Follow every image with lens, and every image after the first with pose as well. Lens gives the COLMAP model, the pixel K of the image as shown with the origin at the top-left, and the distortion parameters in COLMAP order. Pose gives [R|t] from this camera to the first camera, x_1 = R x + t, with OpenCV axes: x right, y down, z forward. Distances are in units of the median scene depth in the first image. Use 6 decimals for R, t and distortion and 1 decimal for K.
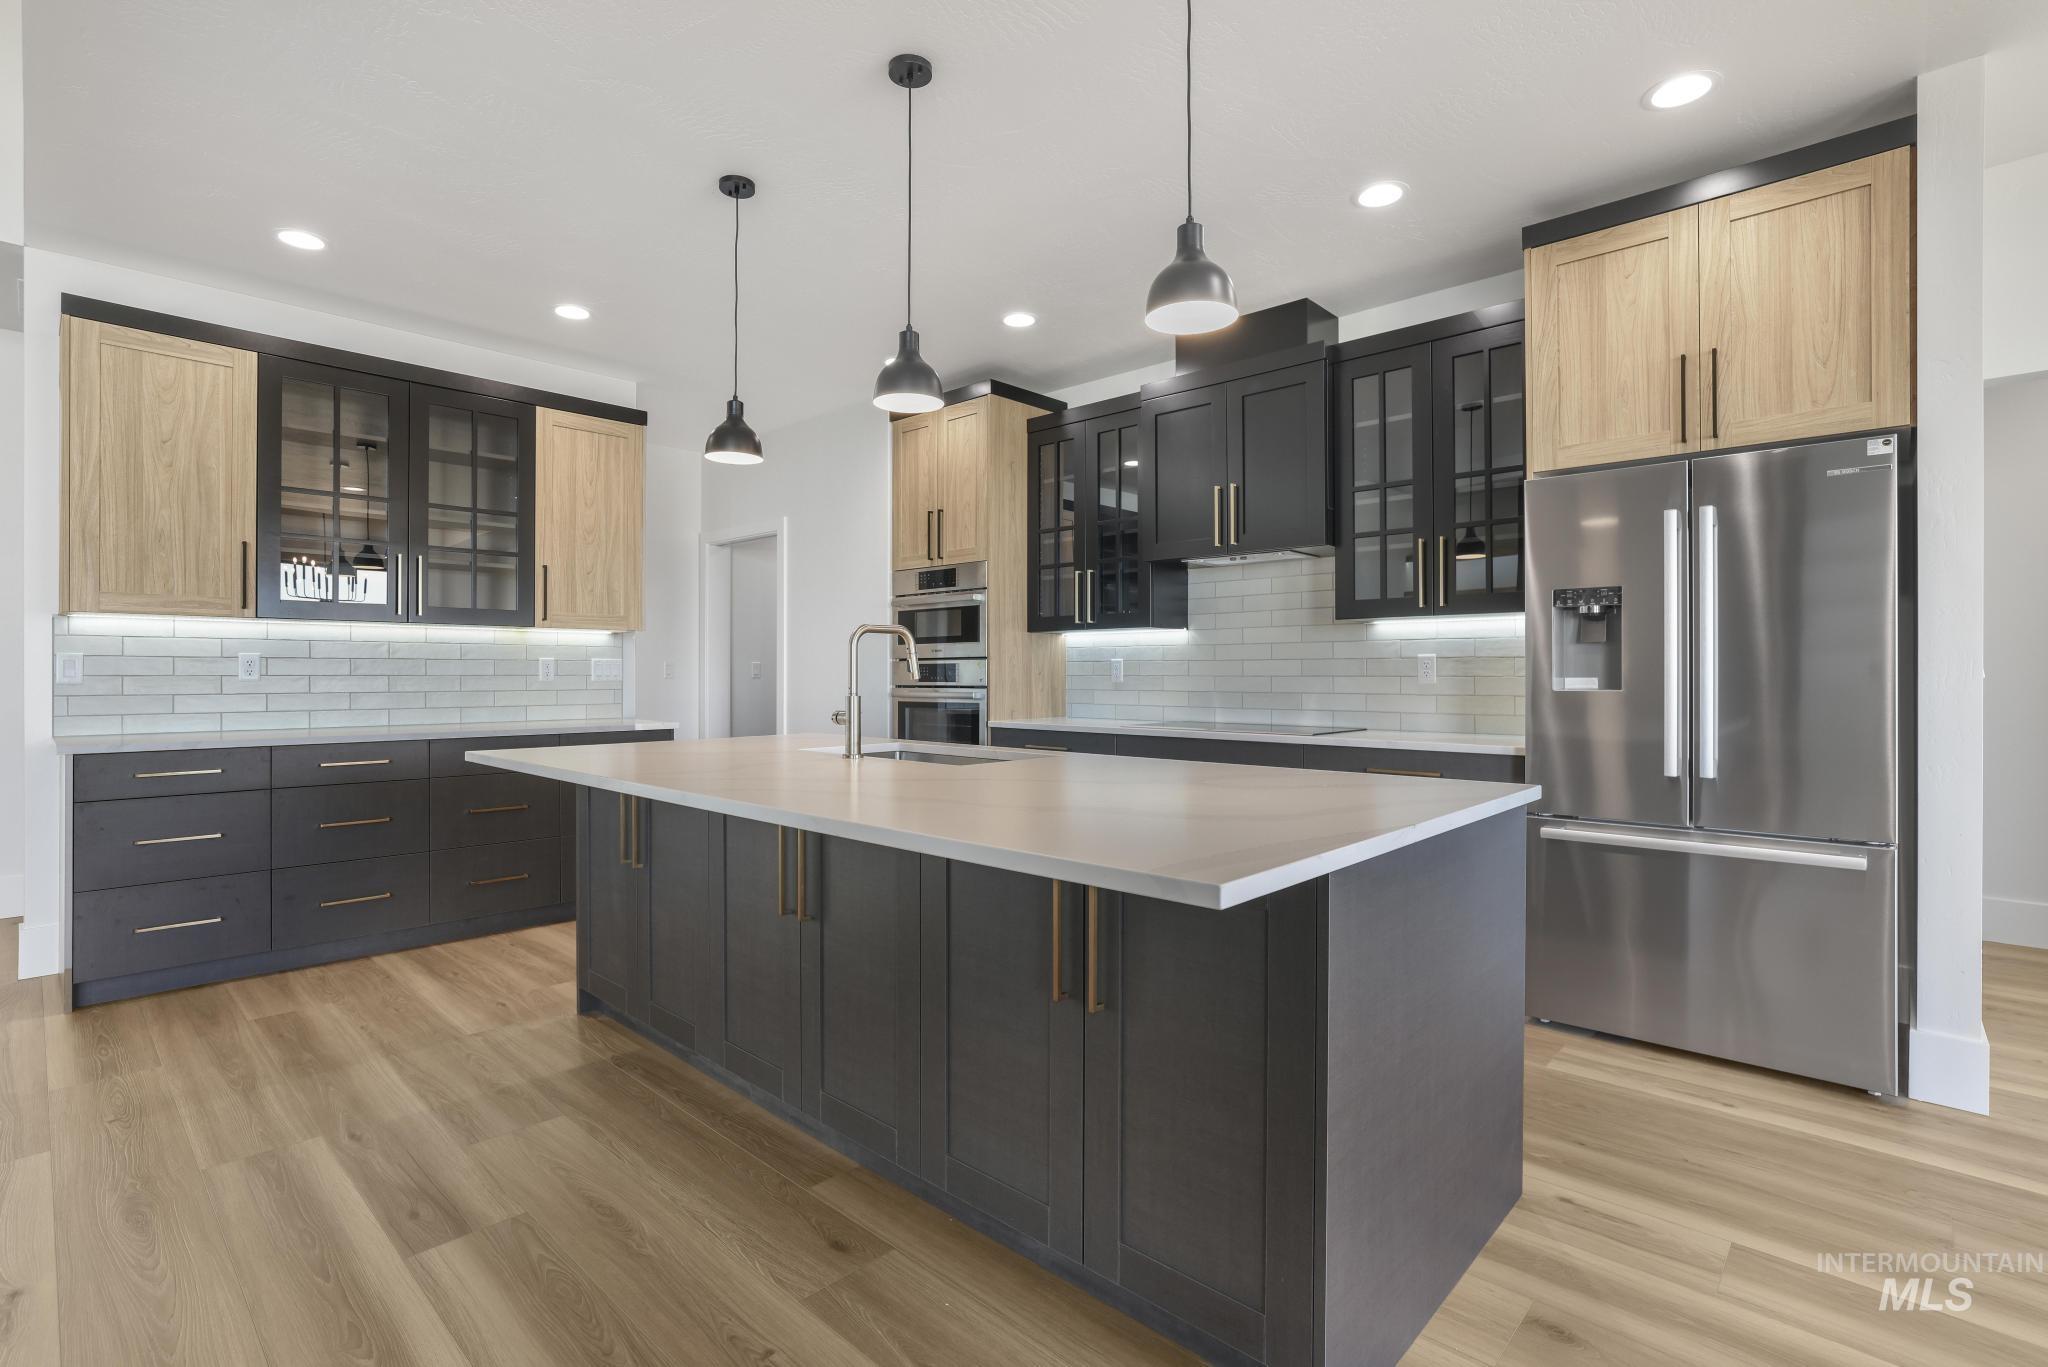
lens RADIAL K [[946.3, 0, 1013.7], [0, 946.3, 670.0], [0, 0, 1]] dist [-0.035448, 0.016409]
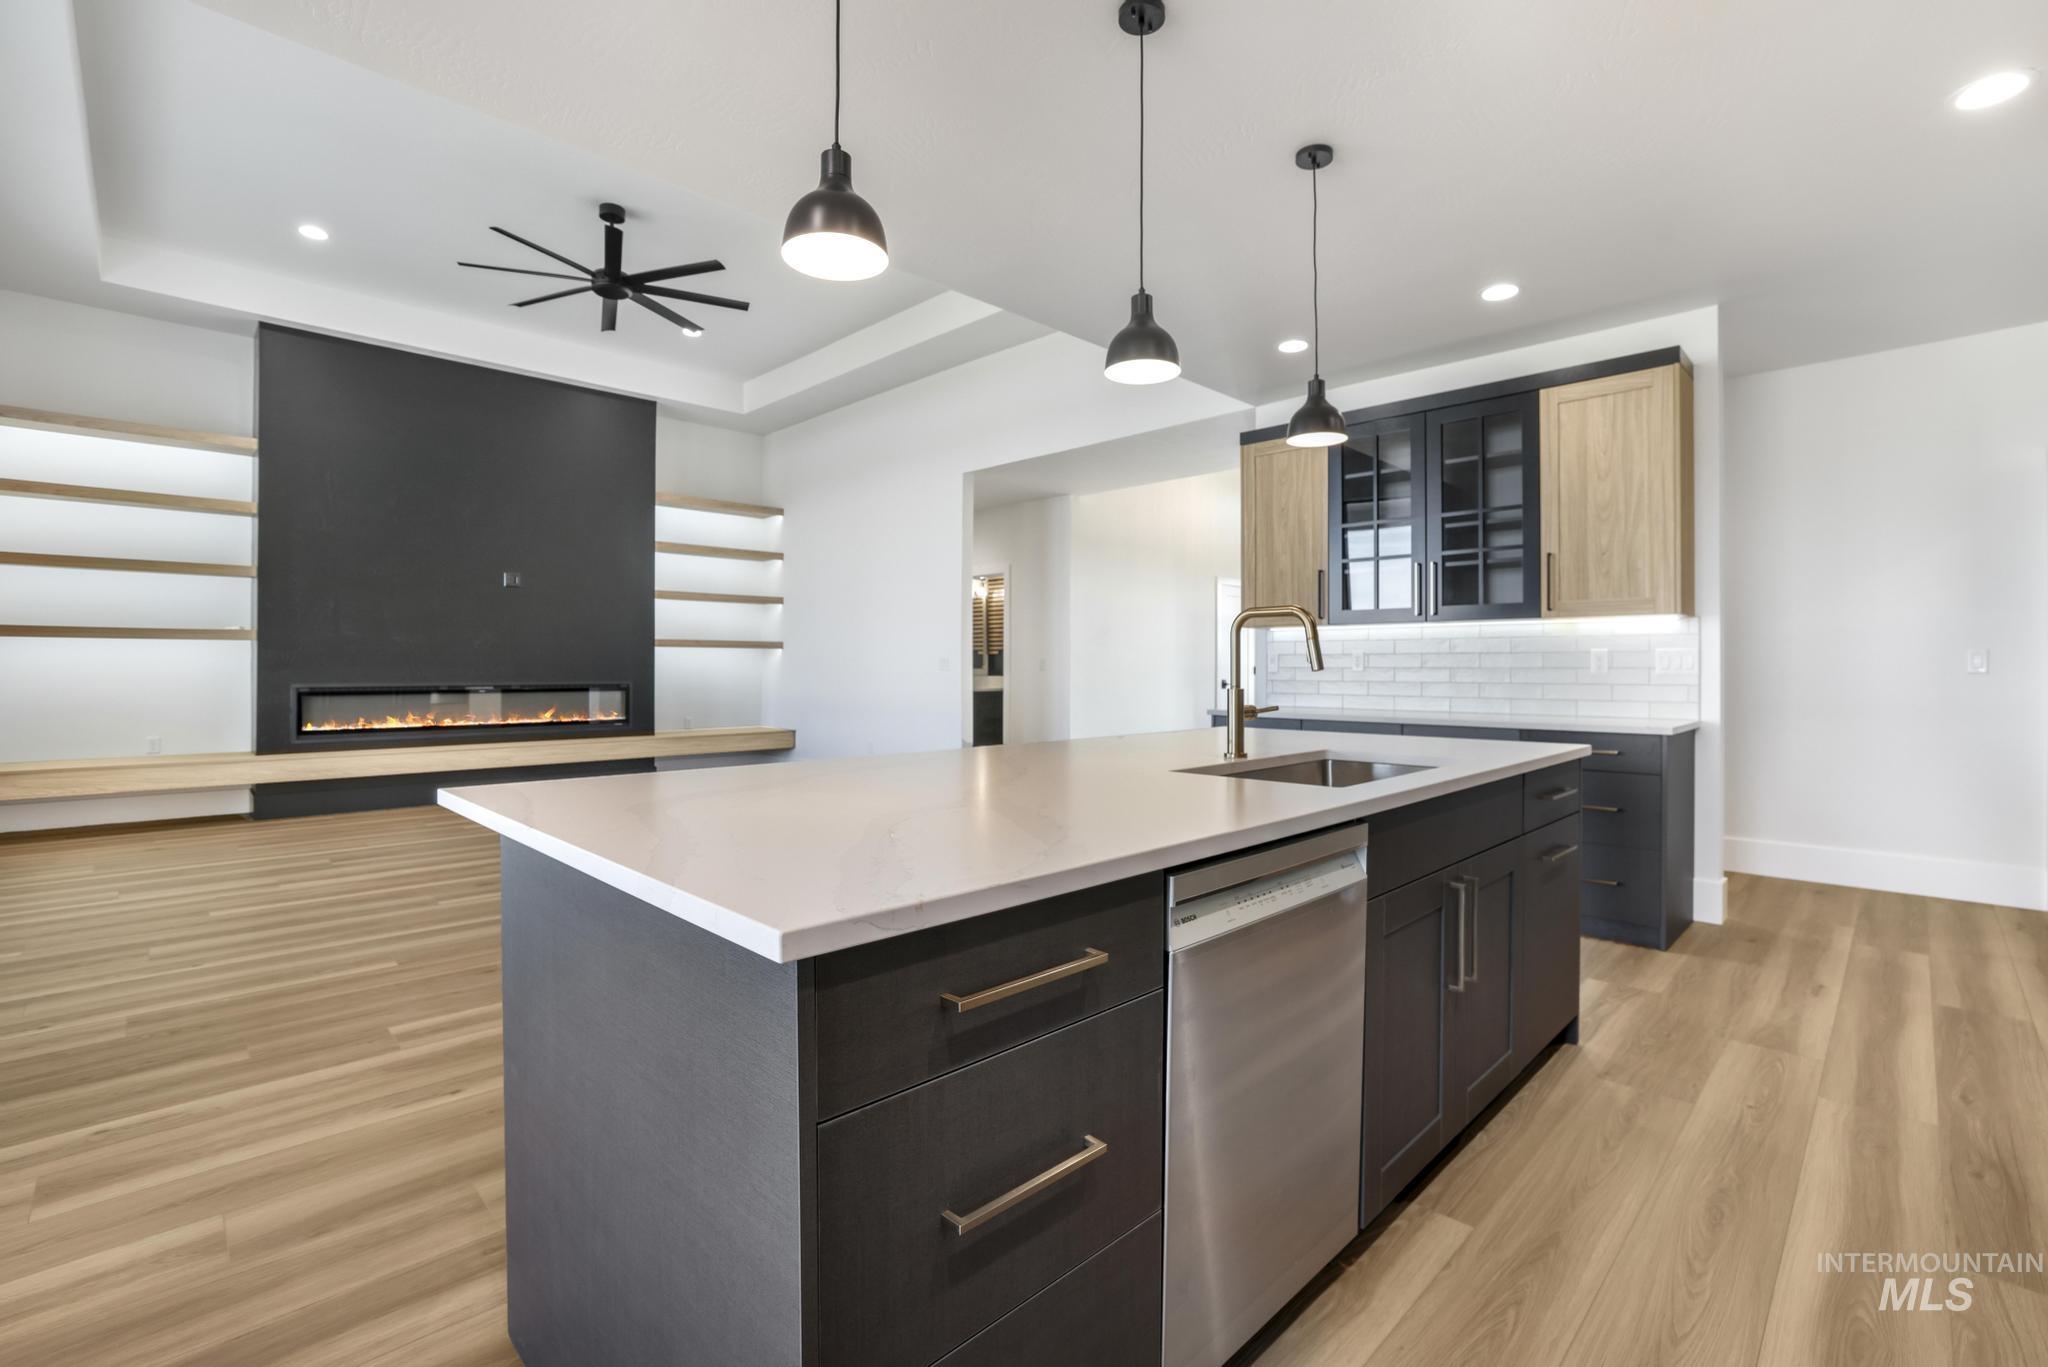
lens RADIAL K [[905.3, 0, 1071.9], [0, 905.3, 688.2], [0, 0, 1]] dist [-0.000131, 0.000300]
pose [[-0.002355, 0.023691, -0.999717, 0.486057], [0.003370, 0.999714, 0.023683, 0.003115], [0.999992, -0.003314, -0.002434, 0.576685]]
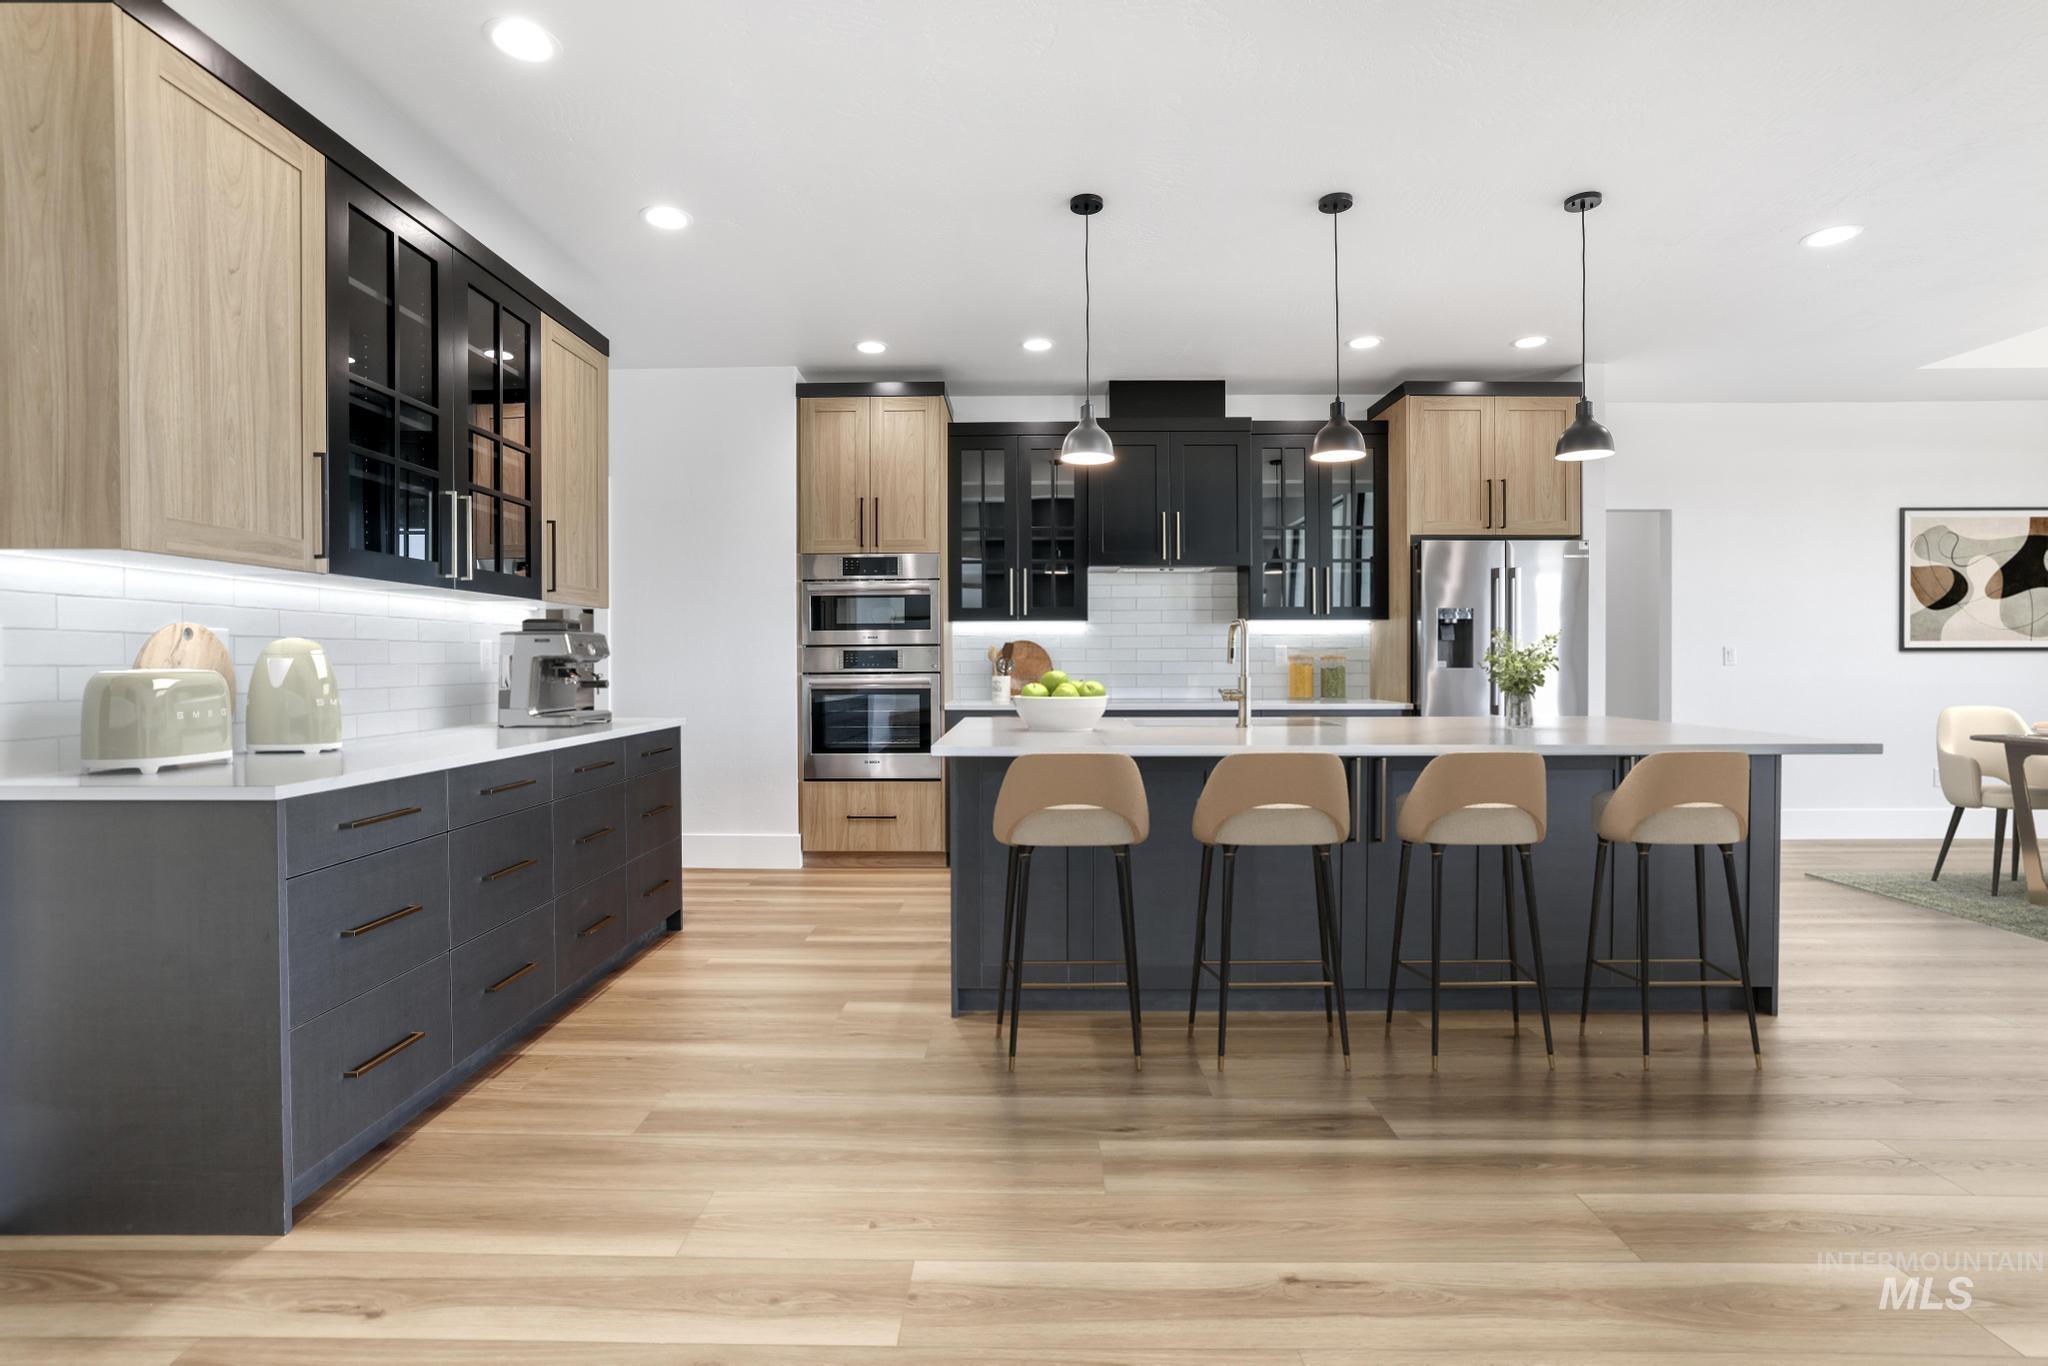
lens RADIAL K [[946.3, 0, 1013.7], [0, 946.3, 669.5], [0, 0, 1]] dist [-0.035448, 0.016409]
pose [[0.743248, -0.008719, 0.668959, -0.821207], [0.000237, 0.999918, 0.012769, 0.001293], [-0.669016, -0.009332, 0.743189, 0.193971]]
